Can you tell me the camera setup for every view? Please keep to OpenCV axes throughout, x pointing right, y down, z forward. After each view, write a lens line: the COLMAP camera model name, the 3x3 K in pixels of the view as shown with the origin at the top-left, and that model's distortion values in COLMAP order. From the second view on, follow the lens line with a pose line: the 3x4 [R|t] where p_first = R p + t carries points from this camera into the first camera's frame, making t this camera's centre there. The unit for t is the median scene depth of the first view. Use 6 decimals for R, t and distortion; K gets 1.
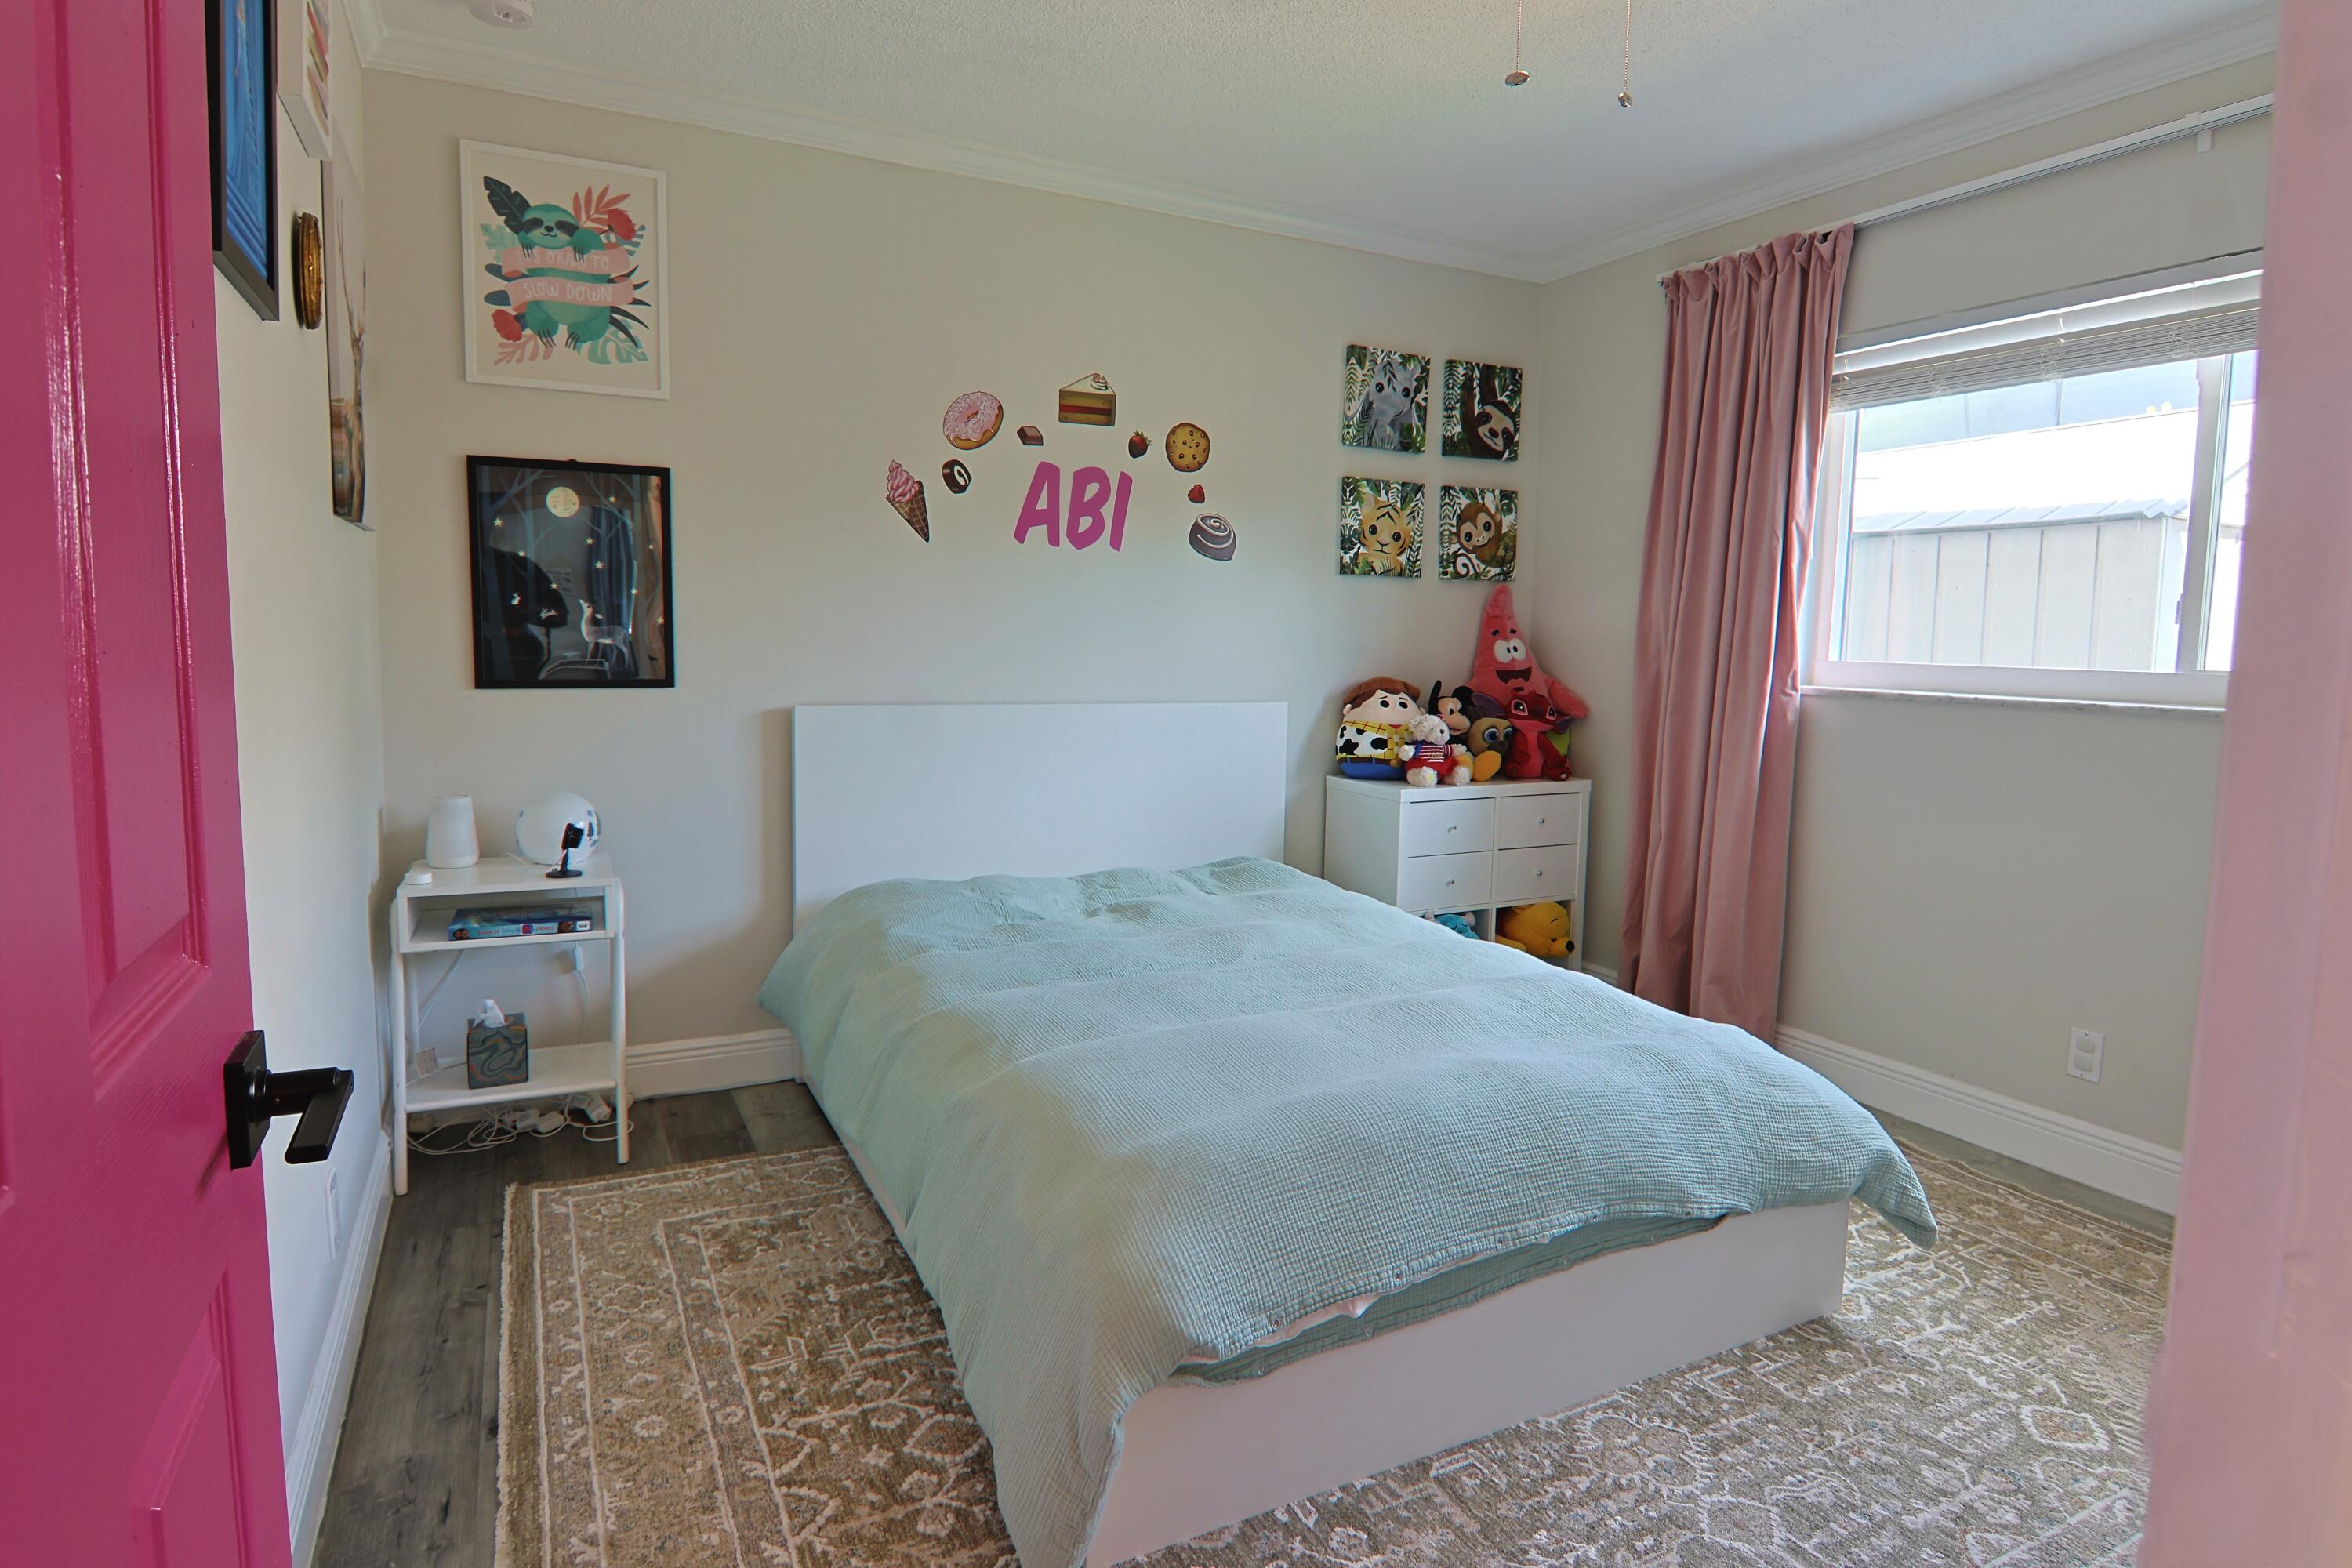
lens RADIAL K [[1256.2, 0, 1184.6], [0, 1256.2, 772.6], [0, 0, 1]] dist [0.000941, -0.017511]
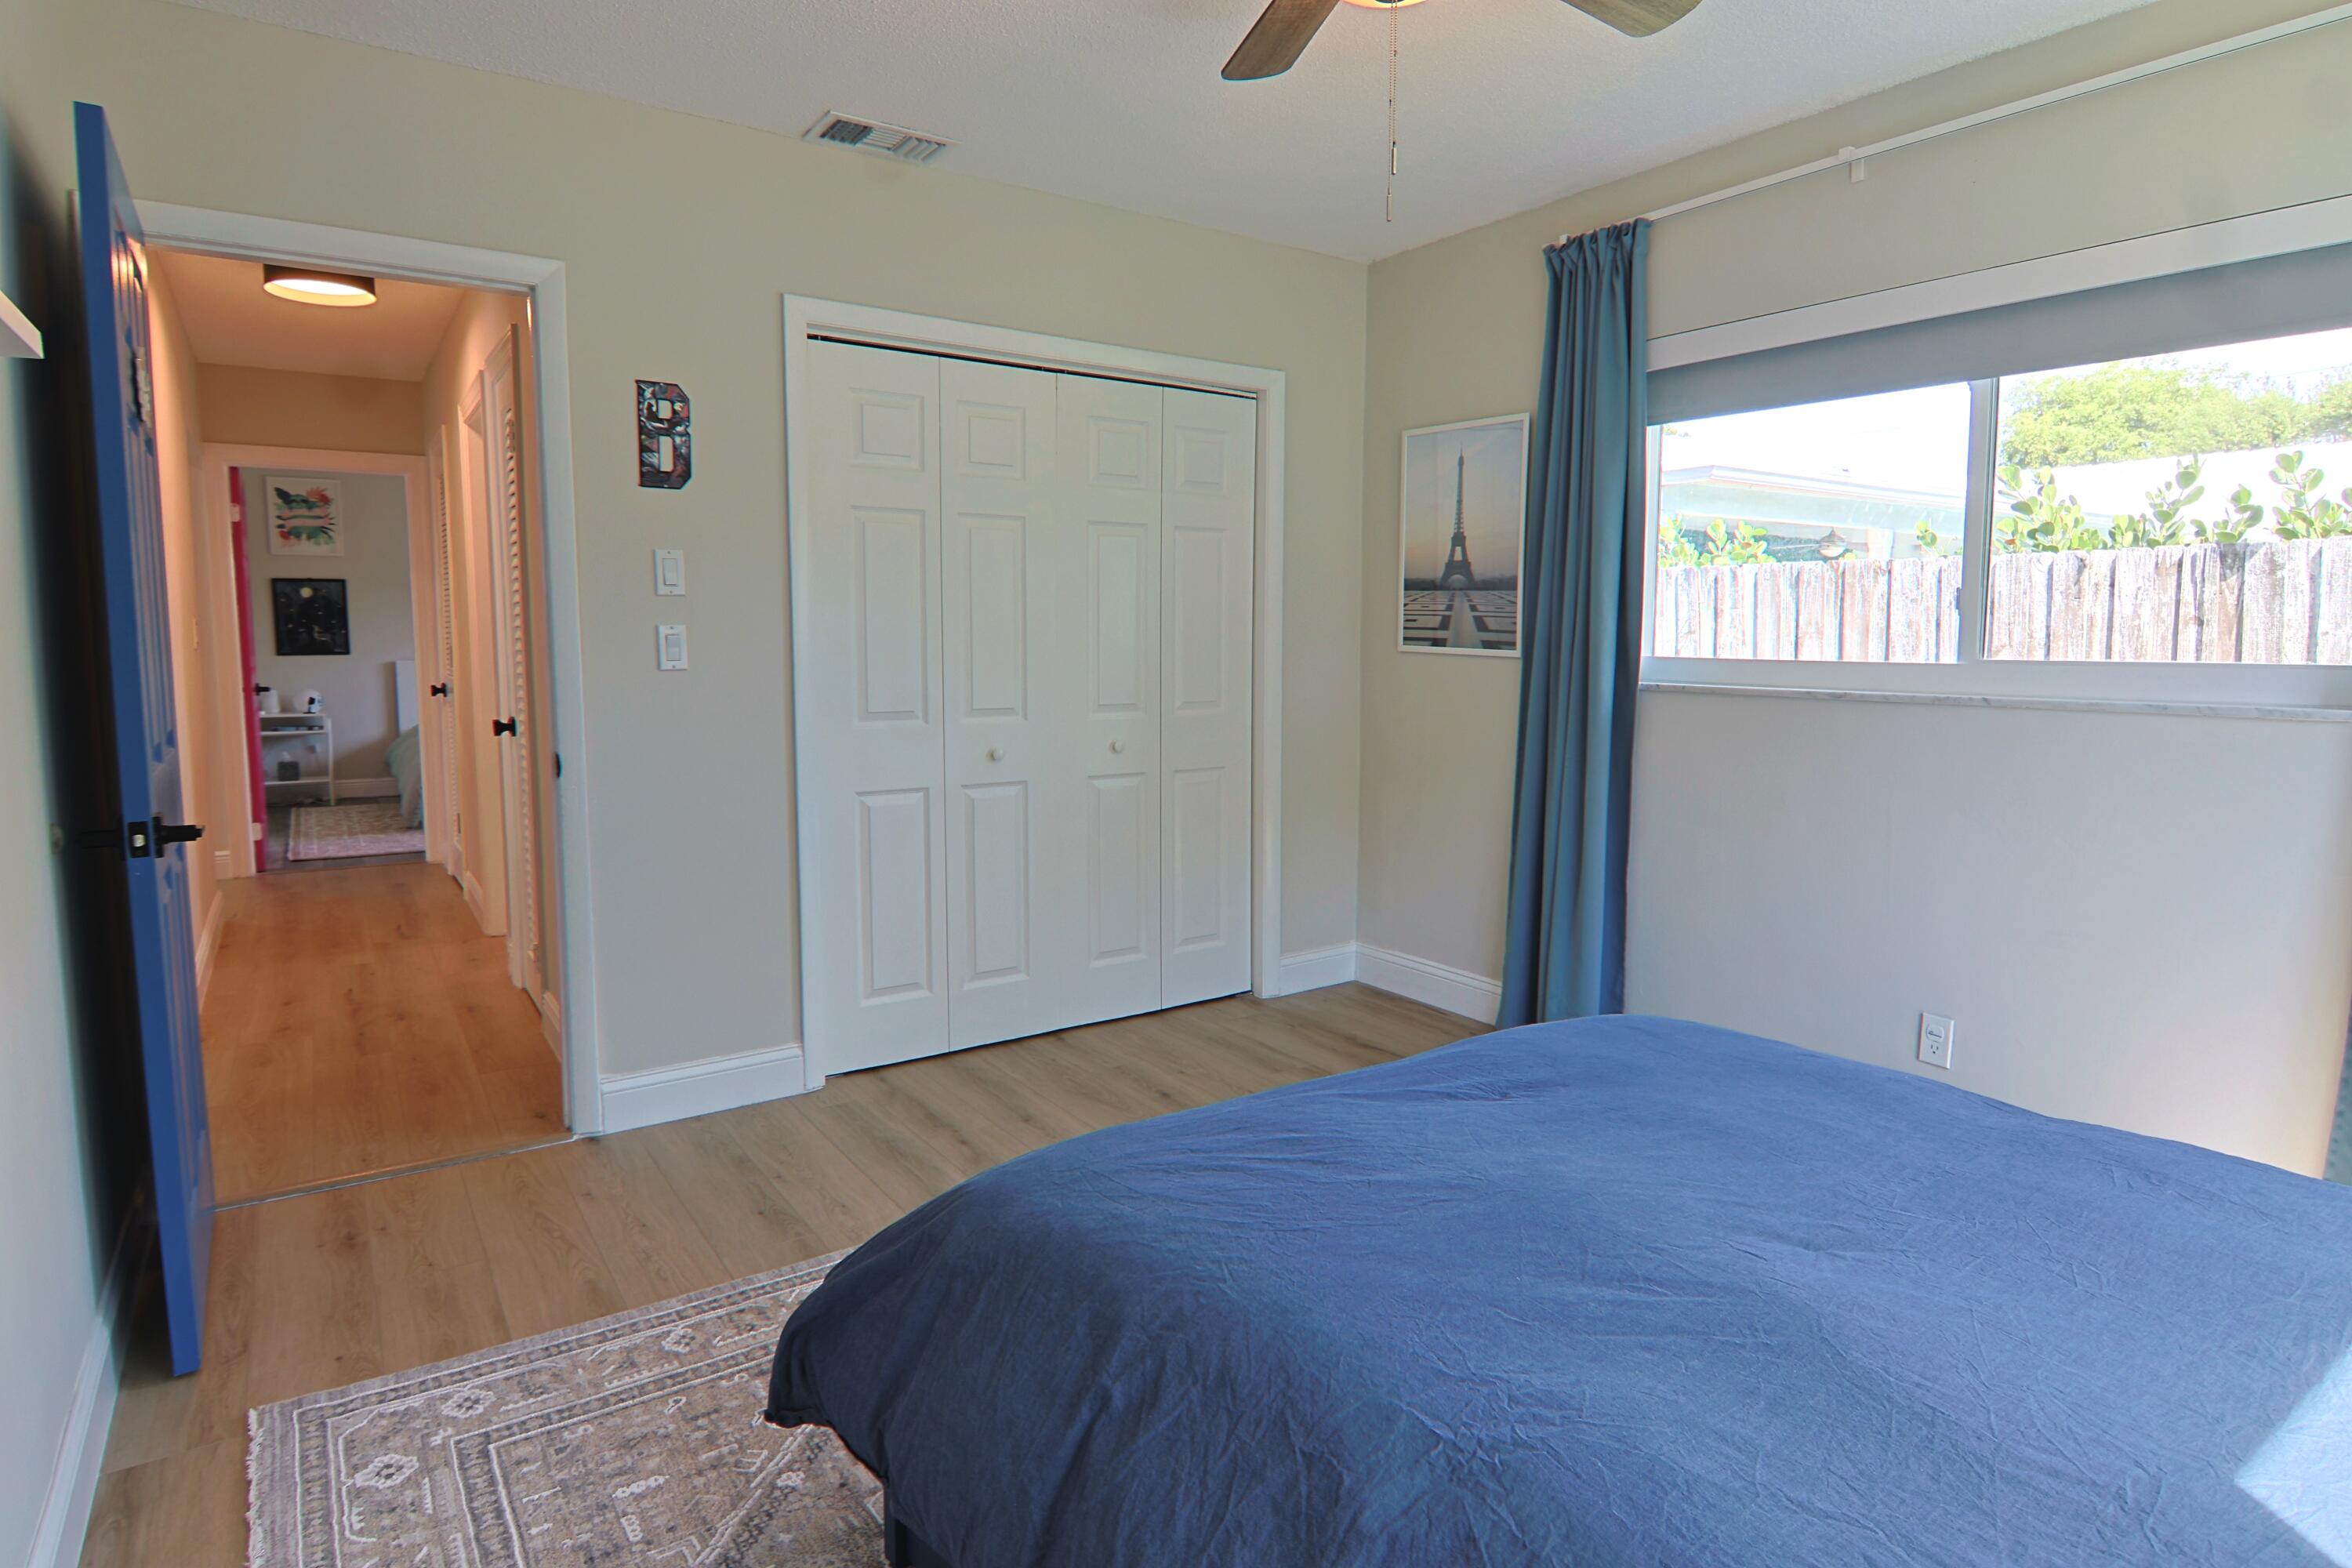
lens RADIAL K [[1266.3, 0, 1174.3], [0, 1266.3, 757.5], [0, 0, 1]] dist [-0.000756, -0.014712]
pose [[0.992068, -0.028466, 0.122434, 1.182779], [0.028211, 0.999595, 0.003816, 0.224273], [-0.122493, -0.000332, 0.992469, -2.246760]]
